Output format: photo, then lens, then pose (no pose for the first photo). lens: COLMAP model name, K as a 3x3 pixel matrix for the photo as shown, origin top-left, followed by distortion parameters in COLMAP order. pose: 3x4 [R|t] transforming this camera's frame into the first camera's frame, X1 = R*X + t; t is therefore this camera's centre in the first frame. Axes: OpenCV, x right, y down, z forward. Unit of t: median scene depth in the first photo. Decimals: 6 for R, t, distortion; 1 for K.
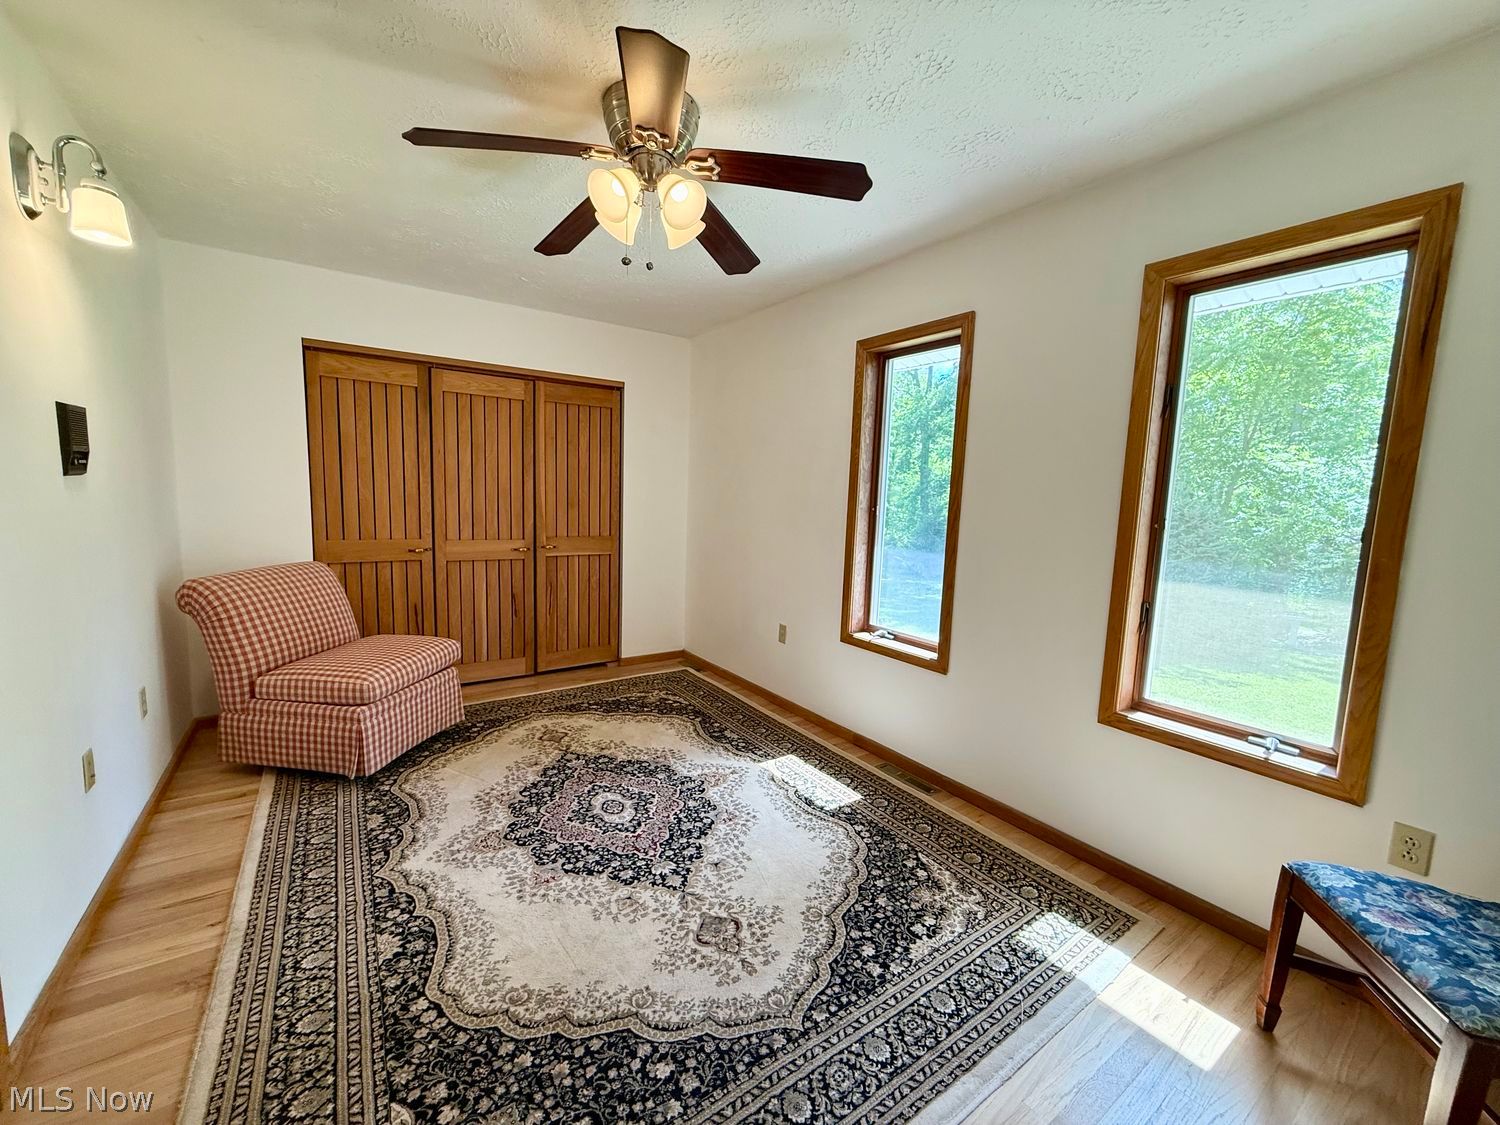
lens RADIAL K [[595.2, 0, 747.4], [0, 595.2, 560.4], [0, 0, 1]] dist [0.000391, -0.000166]
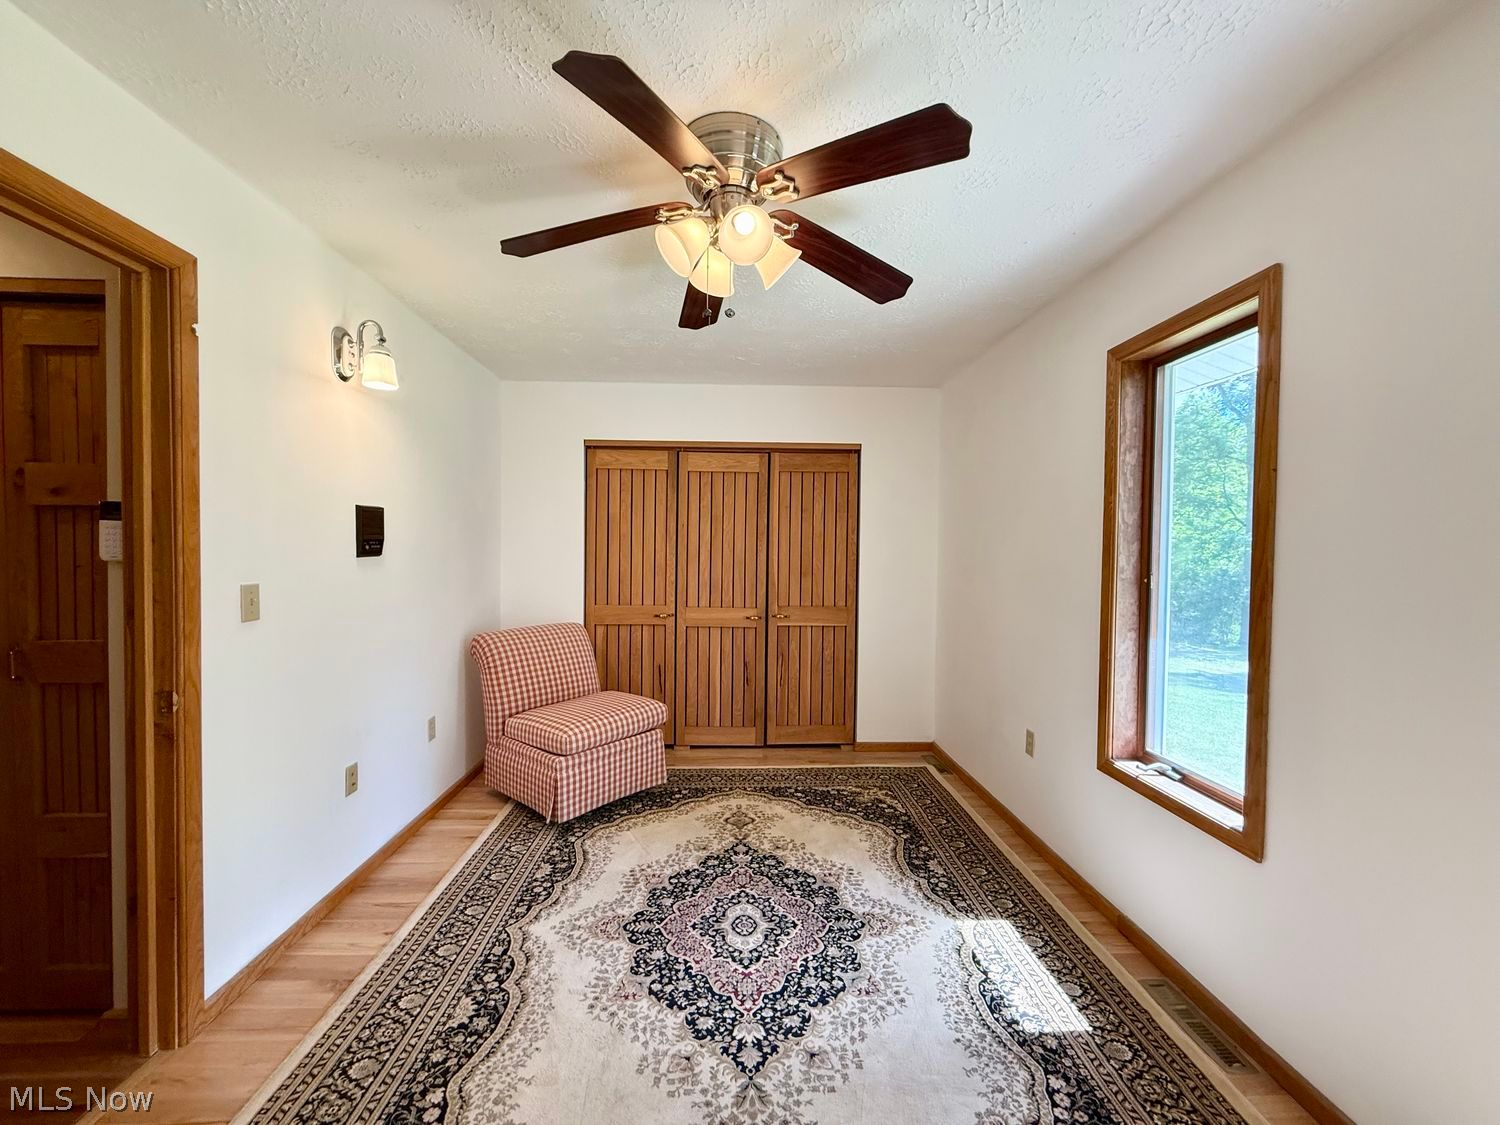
lens RADIAL K [[595.2, 0, 747.4], [0, 595.2, 560.4], [0, 0, 1]] dist [0.000391, -0.000166]
pose [[0.844925, -0.014033, -0.534701, 0.206952], [-0.044354, 0.994375, -0.096183, -0.024252], [0.533043, 0.104984, 0.839550, 0.187275]]
